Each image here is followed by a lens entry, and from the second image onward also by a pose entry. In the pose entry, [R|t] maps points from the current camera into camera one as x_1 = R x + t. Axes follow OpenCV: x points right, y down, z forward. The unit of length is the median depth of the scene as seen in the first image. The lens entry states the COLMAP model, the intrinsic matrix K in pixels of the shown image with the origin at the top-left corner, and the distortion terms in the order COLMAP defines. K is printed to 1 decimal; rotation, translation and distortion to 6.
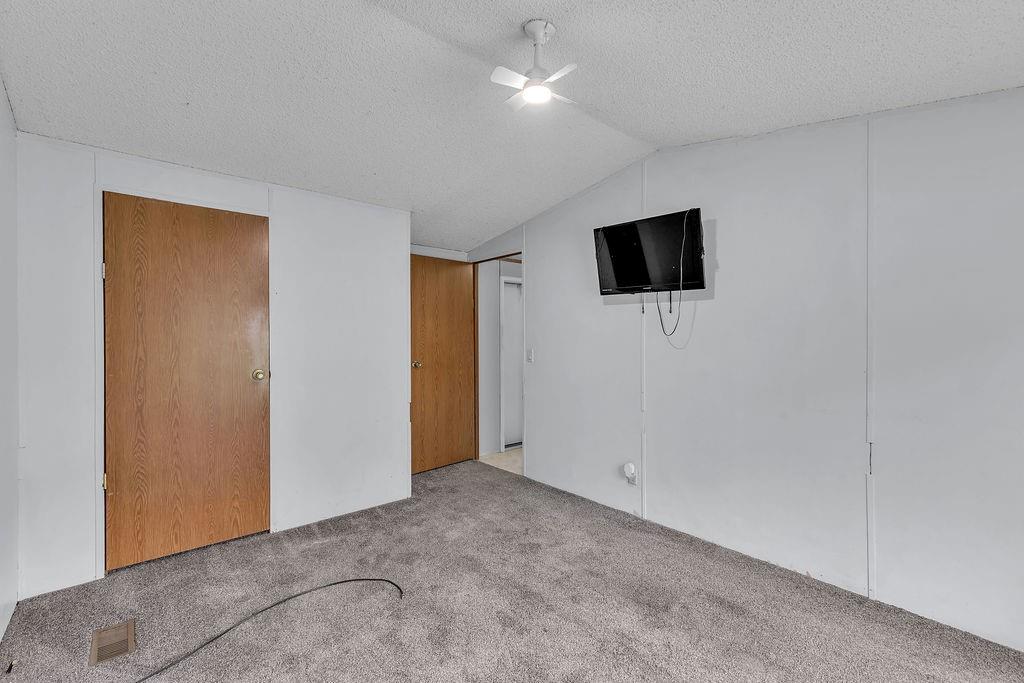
lens RADIAL K [[441.5, 0, 517.6], [0, 441.5, 339.6], [0, 0, 1]] dist [0.001789, -0.000053]
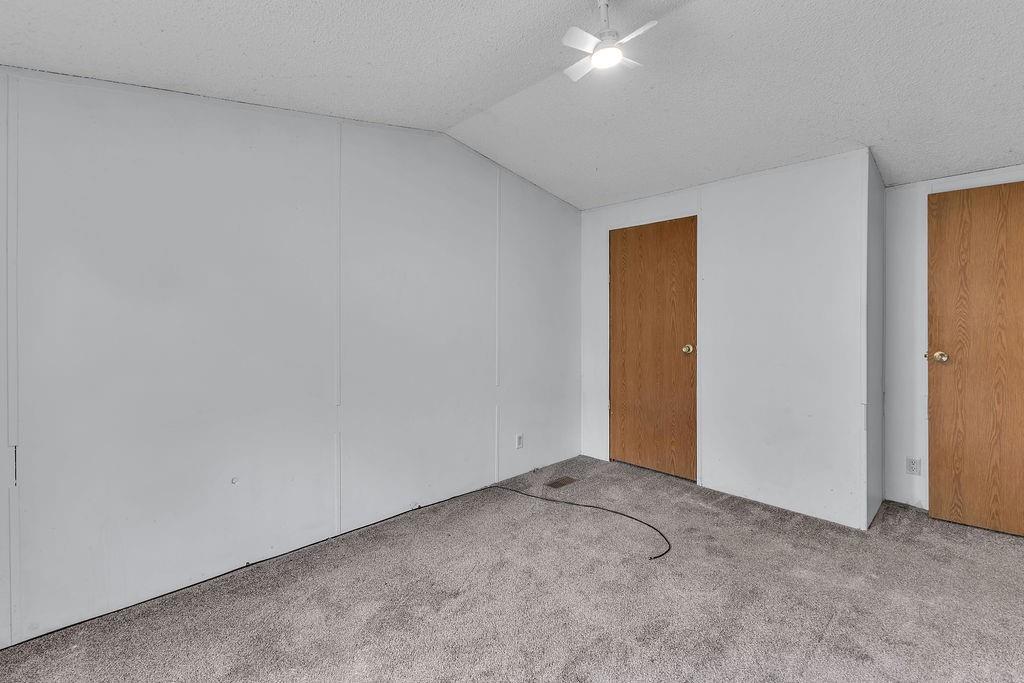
lens RADIAL K [[444.4, 0, 504.6], [0, 444.4, 322.5], [0, 0, 1]] dist [0.001035, -0.005083]
pose [[0.034914, 0.011376, -0.999326, 0.663059], [-0.001143, 0.999935, 0.011343, -0.006270], [0.999390, 0.000746, 0.034925, 0.494351]]
